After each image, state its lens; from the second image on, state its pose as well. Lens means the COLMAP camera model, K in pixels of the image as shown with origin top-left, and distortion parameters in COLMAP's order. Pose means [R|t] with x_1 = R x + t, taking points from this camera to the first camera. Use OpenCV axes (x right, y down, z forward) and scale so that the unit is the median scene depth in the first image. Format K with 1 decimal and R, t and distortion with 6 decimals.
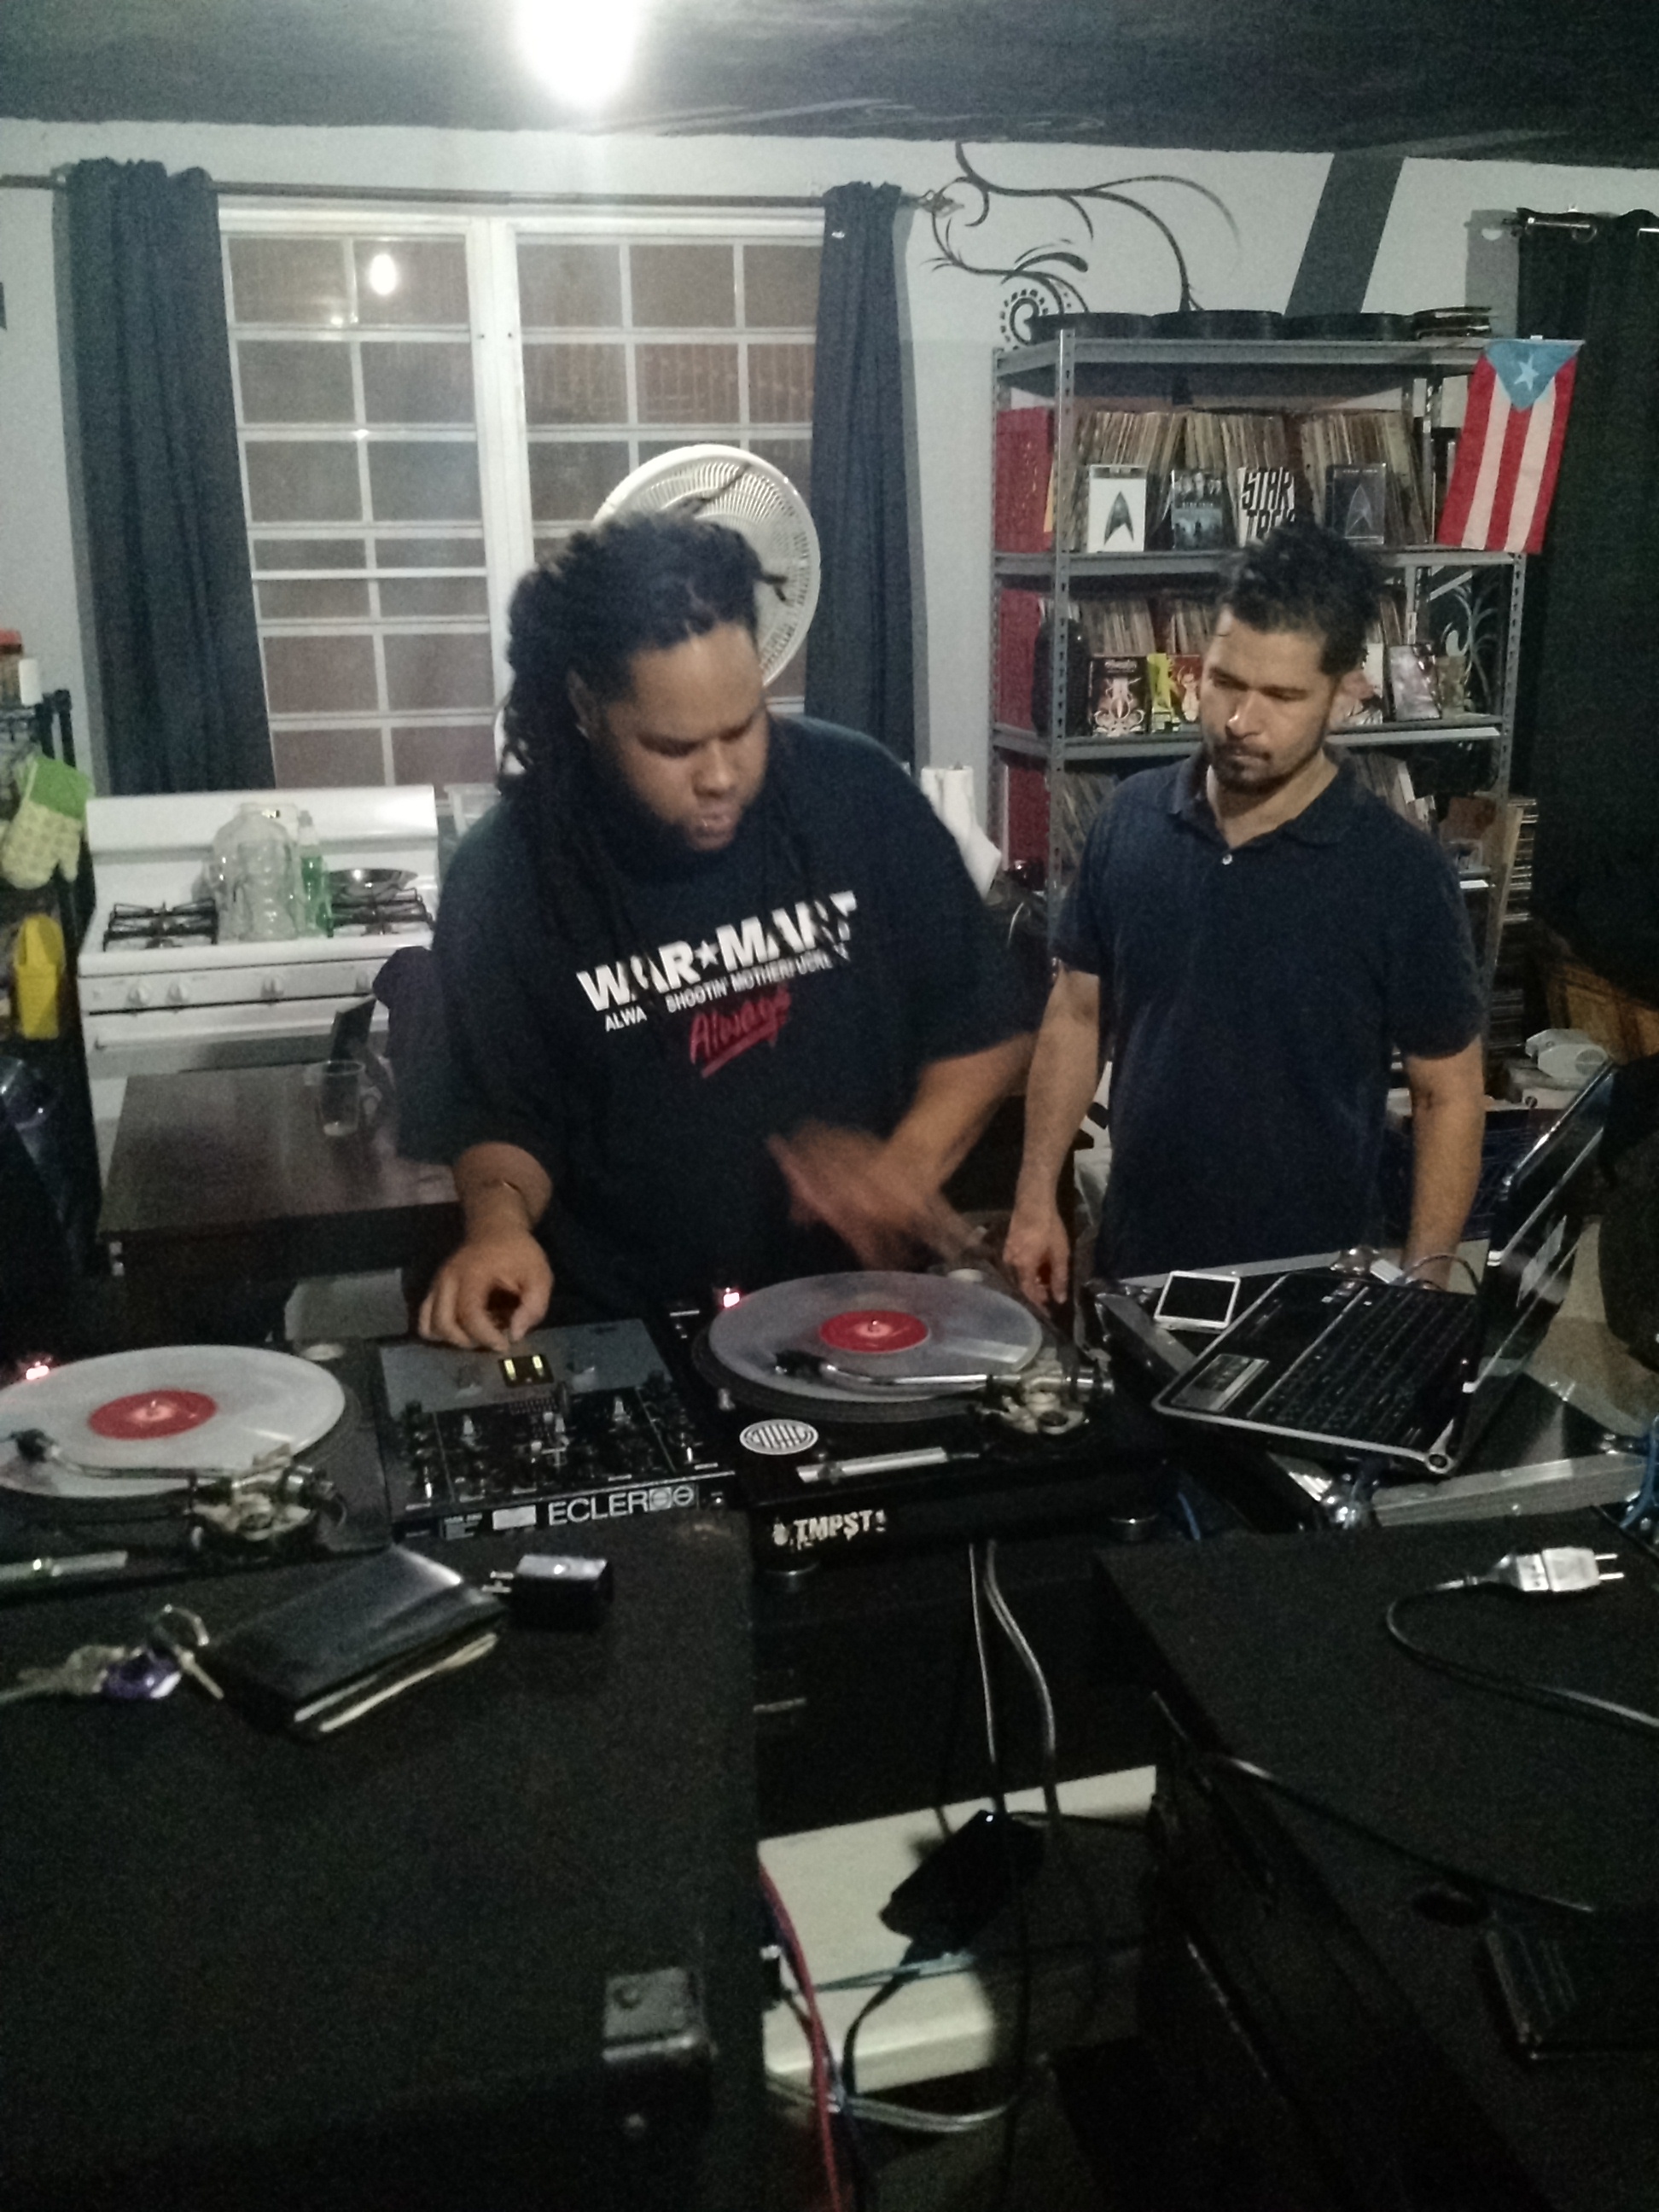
lens RADIAL K [[2060.4, 0, 840.2], [0, 2060.4, 1115.7], [0, 0, 1]] dist [0.132563, -0.322485]
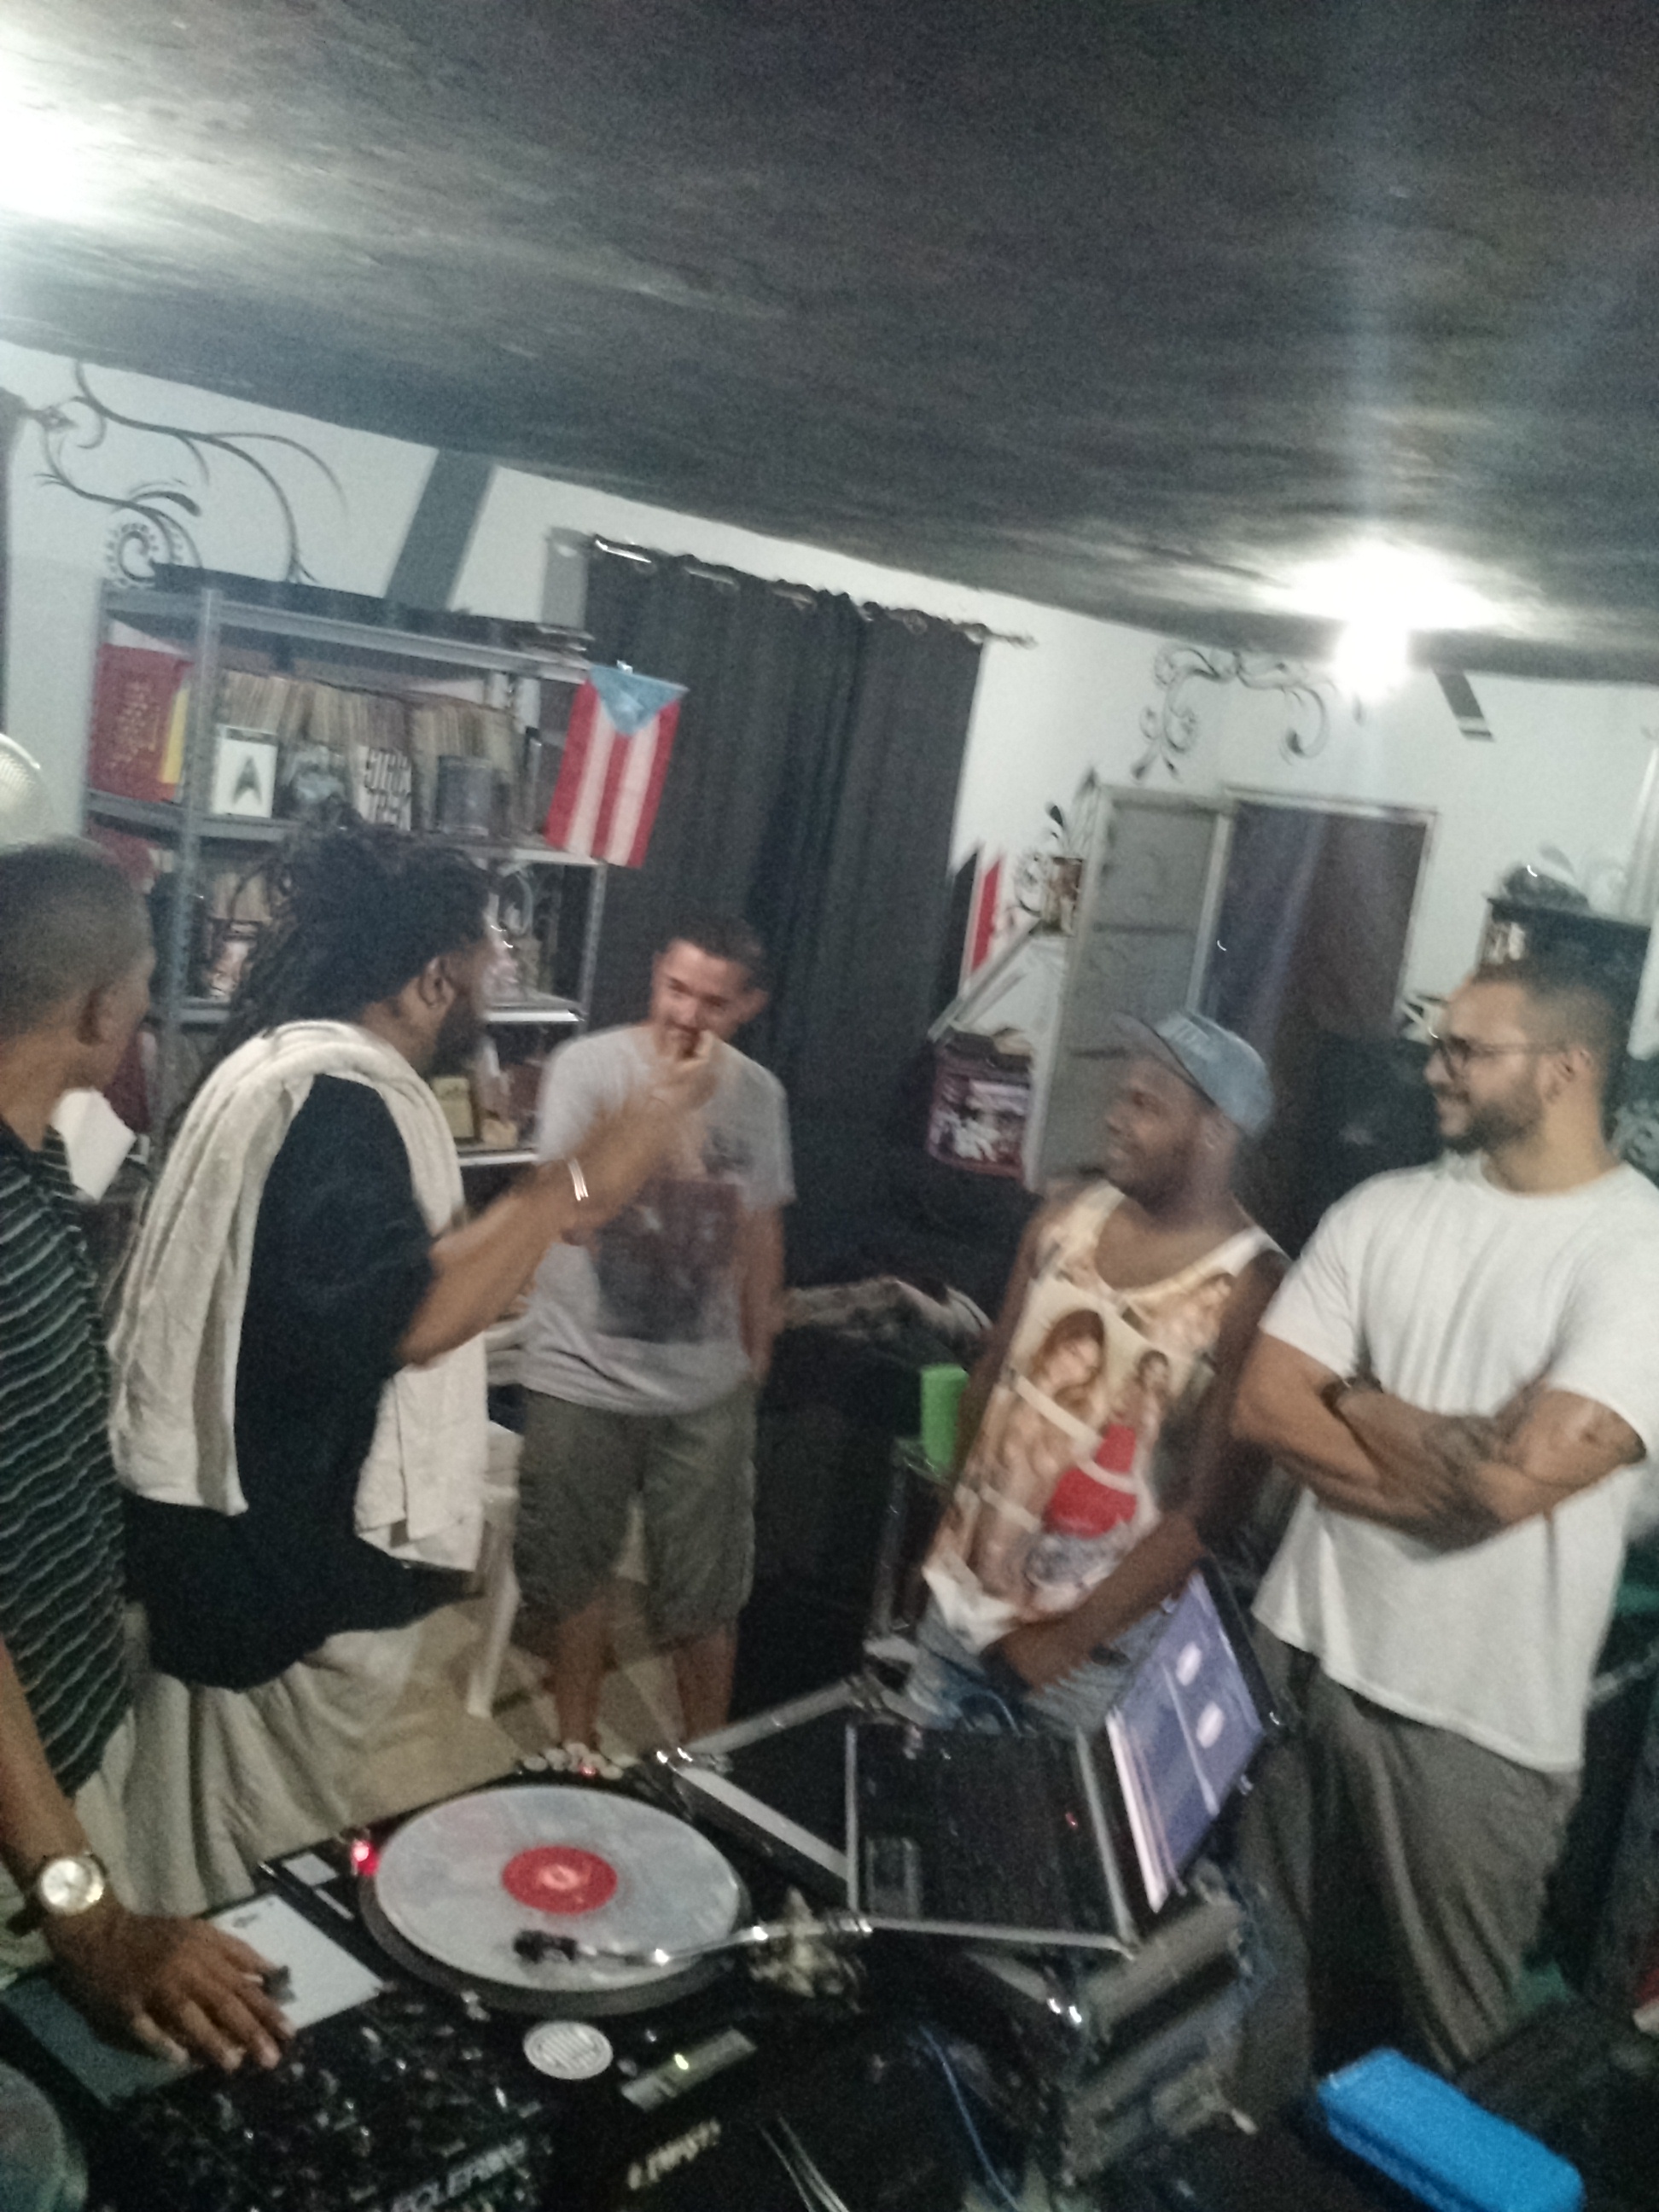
lens RADIAL K [[2060.4, 0, 840.2], [0, 2060.4, 1115.7], [0, 0, 1]] dist [0.132563, -0.322485]
pose [[0.833317, 0.040778, 0.551290, -0.161230], [-0.006163, 0.997899, -0.064498, -0.070193], [-0.552762, 0.050349, 0.831817, 0.049581]]
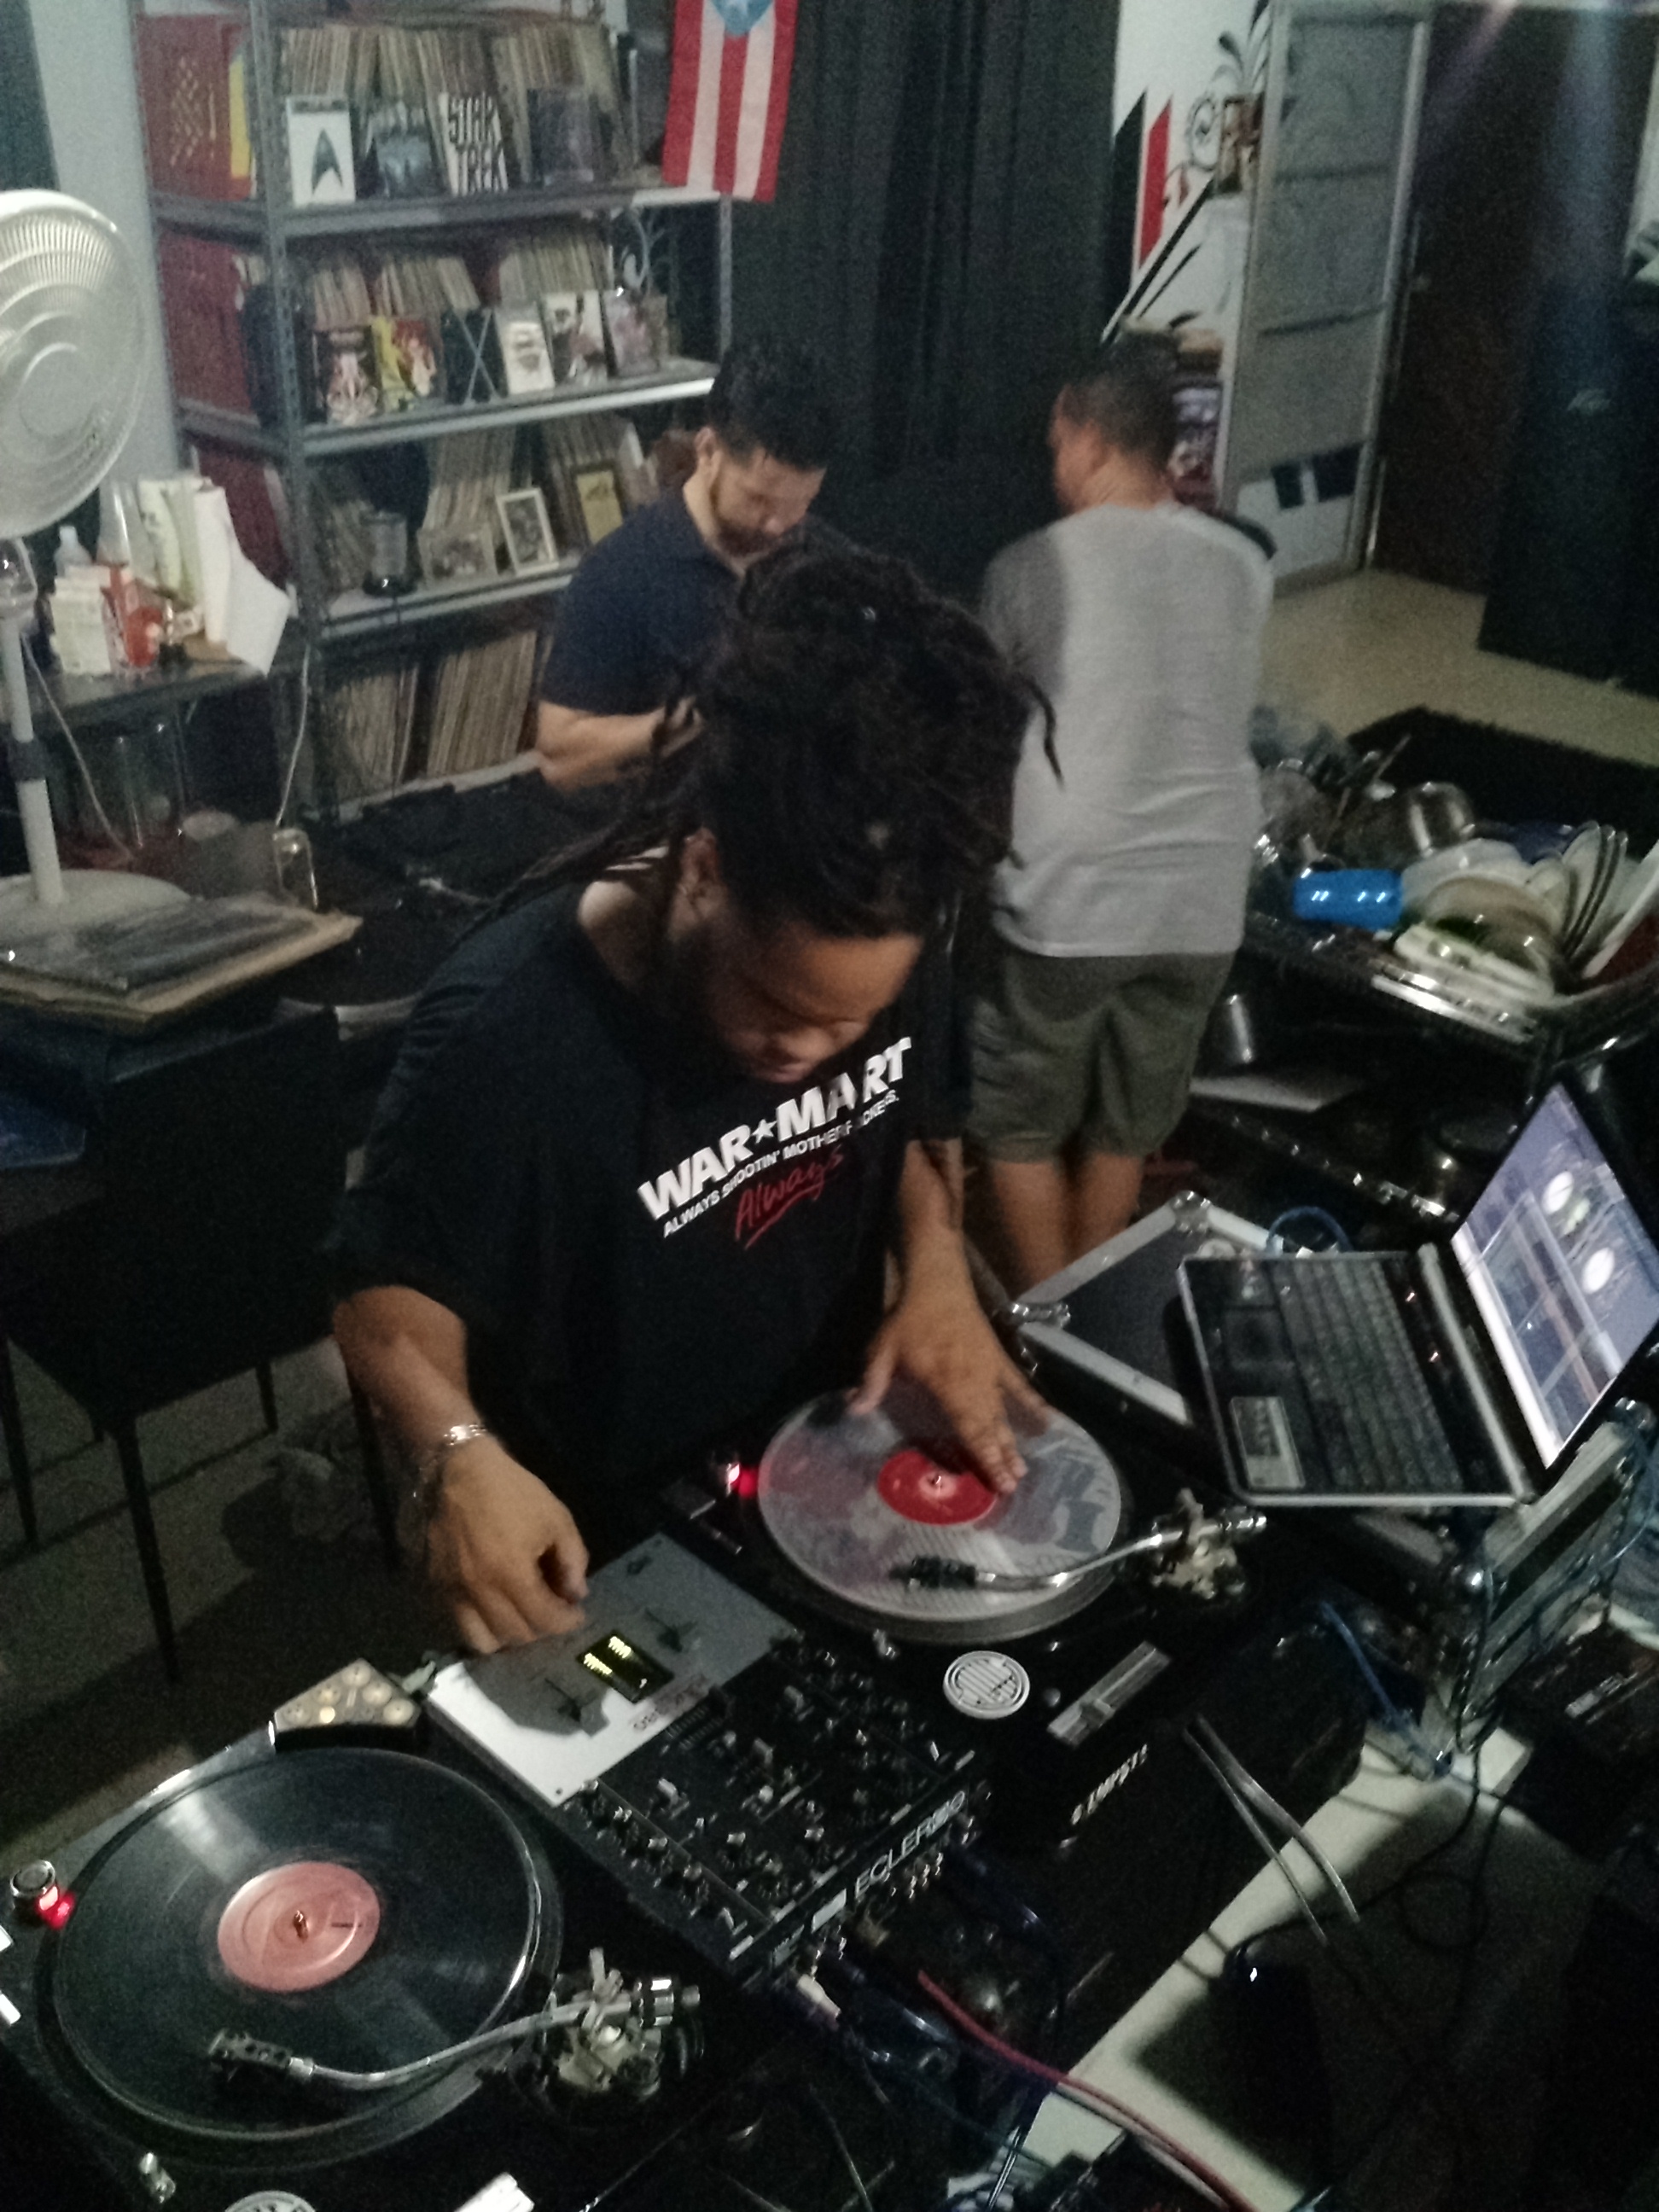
lens RADIAL K [[2060.4, 0, 840.2], [0, 2060.4, 1115.7], [0, 0, 1]] dist [0.132563, -0.322485]
pose [[0.859460, -0.221626, 0.460662, -0.160225], [0.103020, 0.957737, 0.268566, -0.119990], [-0.500714, -0.183364, 0.845969, 0.105178]]
